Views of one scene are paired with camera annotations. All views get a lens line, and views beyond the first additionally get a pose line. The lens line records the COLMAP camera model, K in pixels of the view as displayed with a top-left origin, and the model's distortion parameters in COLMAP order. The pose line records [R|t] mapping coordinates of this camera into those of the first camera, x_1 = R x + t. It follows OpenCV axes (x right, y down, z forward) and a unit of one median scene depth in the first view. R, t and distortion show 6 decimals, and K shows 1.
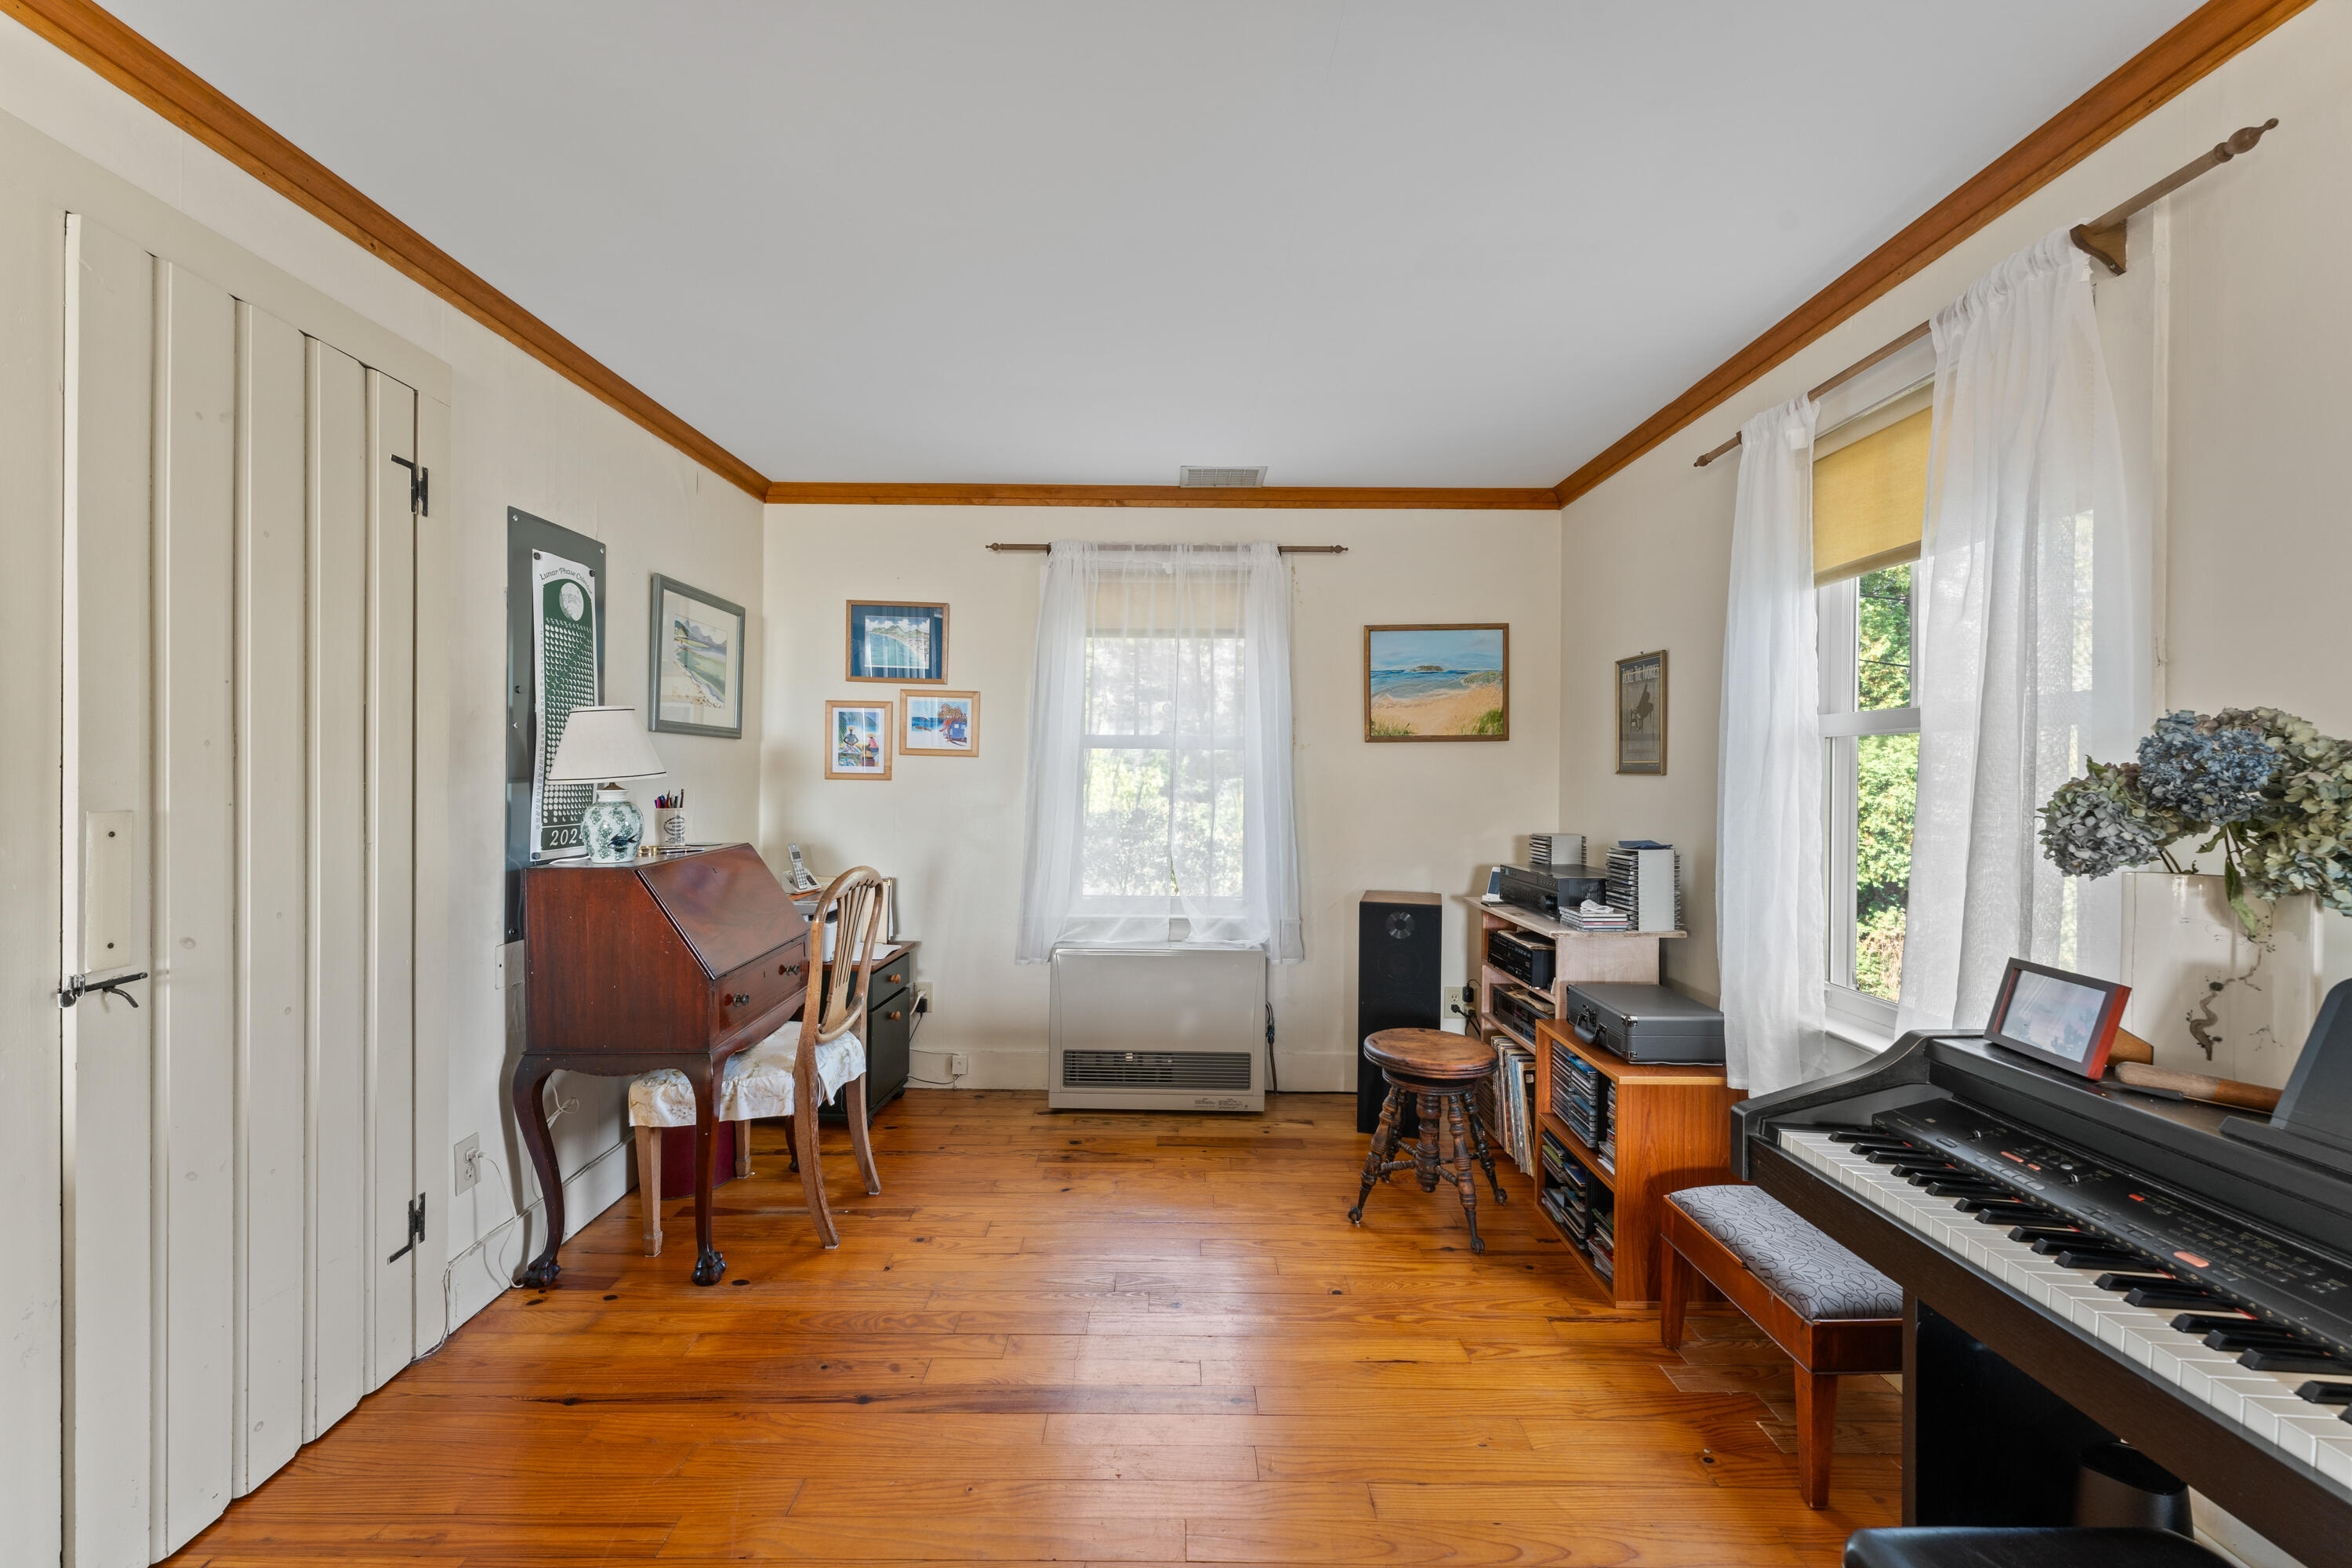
lens RADIAL K [[958.9, 0, 1155.8], [0, 958.9, 772.8], [0, 0, 1]] dist [-0.002812, 0.000647]
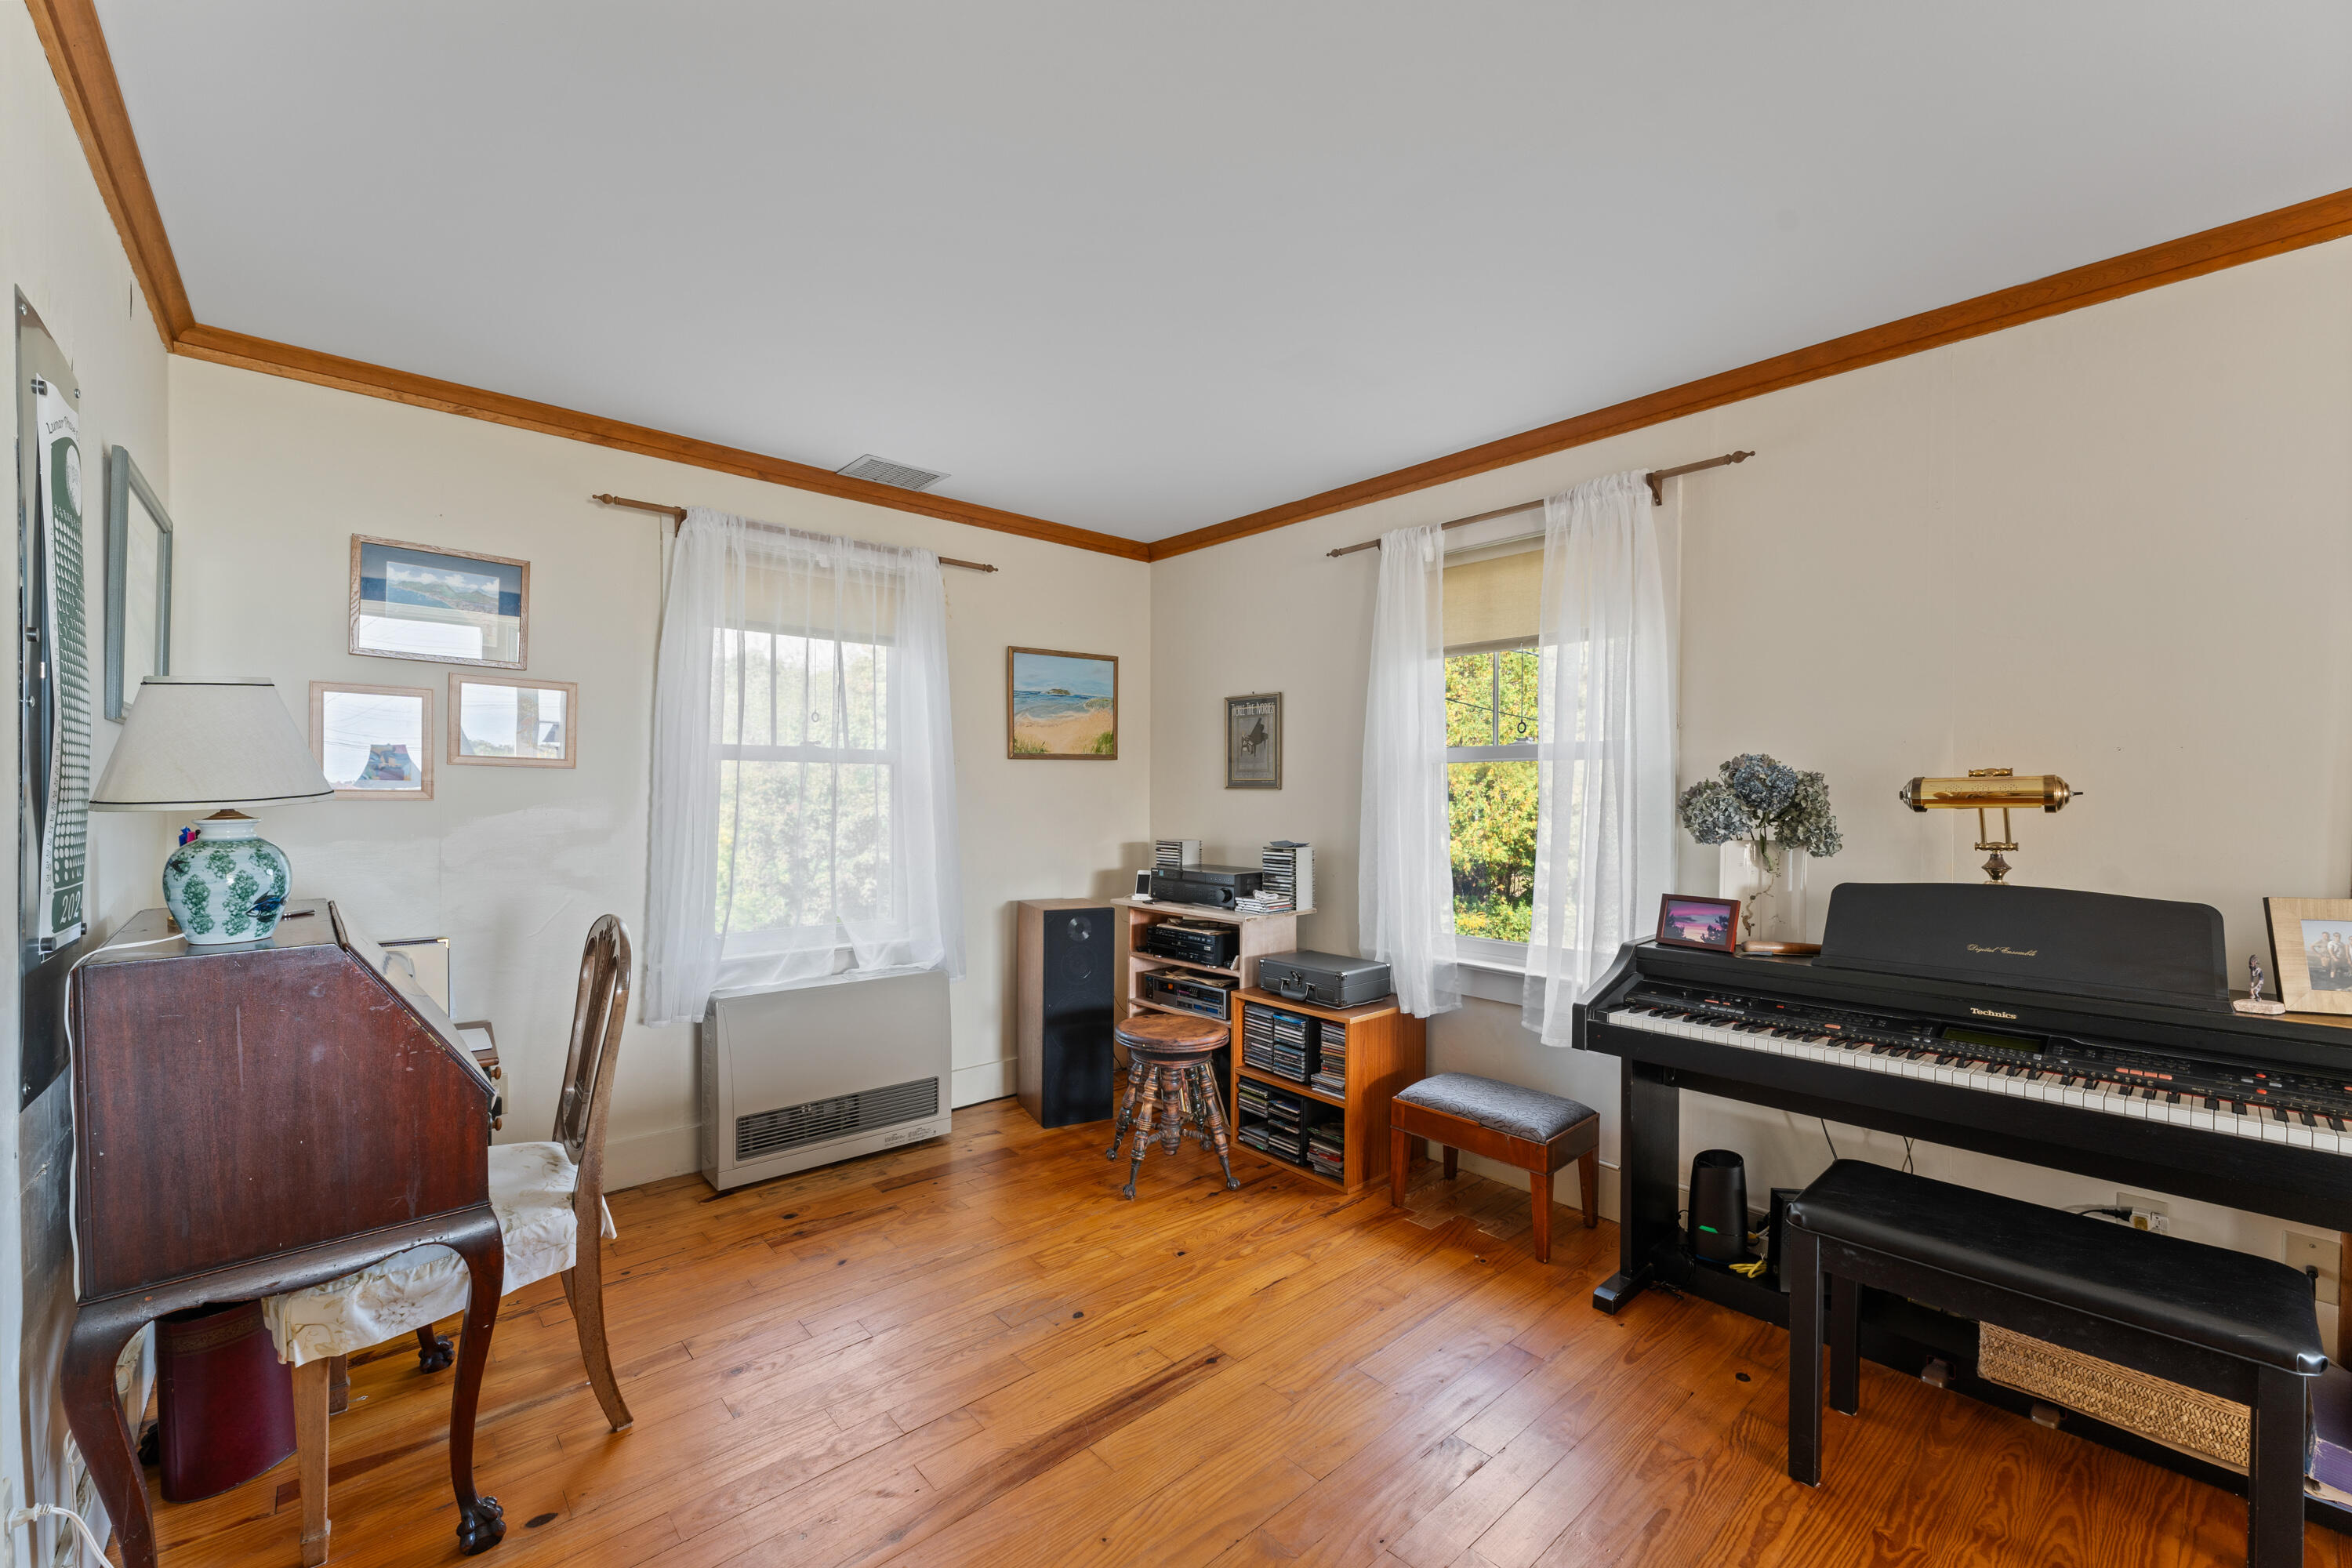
lens RADIAL K [[958.9, 0, 1166.4], [0, 958.9, 801.9], [0, 0, 1]] dist [-0.002812, 0.000647]
pose [[0.744995, -0.011415, 0.666972, -0.393651], [0.002365, 0.999892, 0.014471, -0.000013], [-0.667066, -0.009203, 0.744942, 0.129382]]
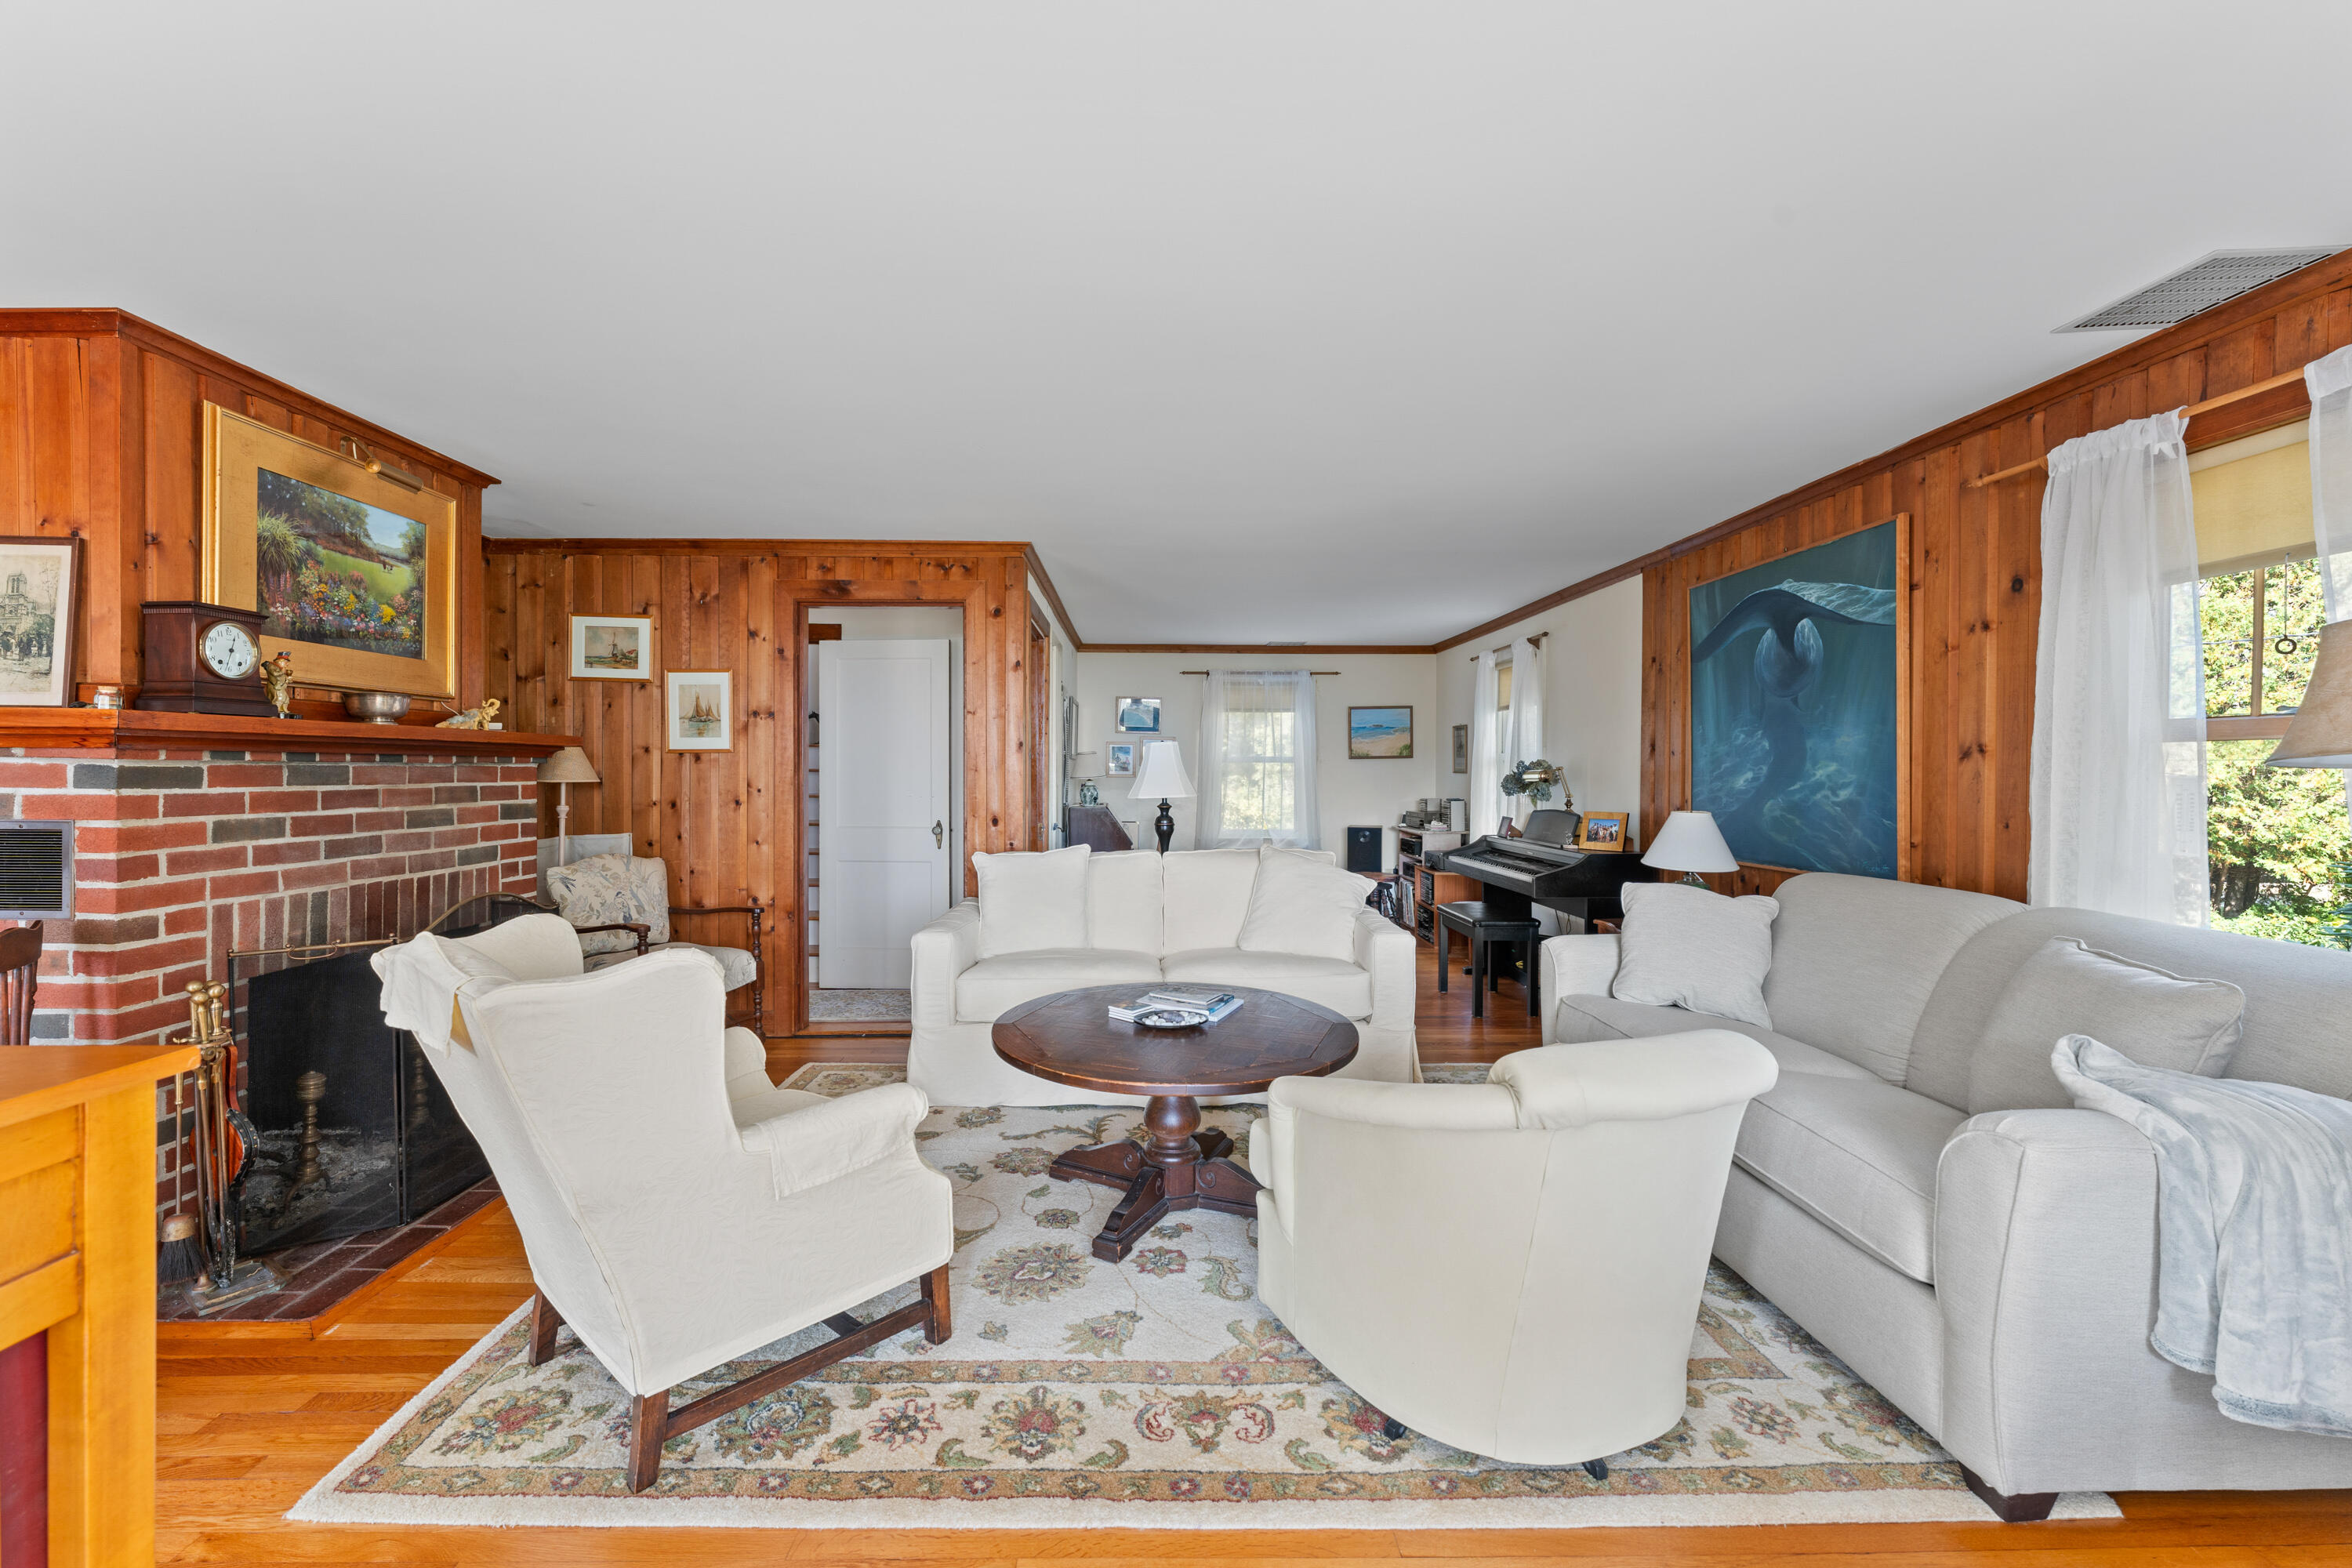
lens RADIAL K [[958.9, 0, 1140.3], [0, 958.9, 776.1], [0, 0, 1]] dist [-0.002812, 0.000647]
pose [[0.999912, -0.004426, 0.012529, -0.334908], [0.004355, 0.999975, 0.005648, -0.007804], [-0.012553, -0.005593, 0.999906, -1.387610]]
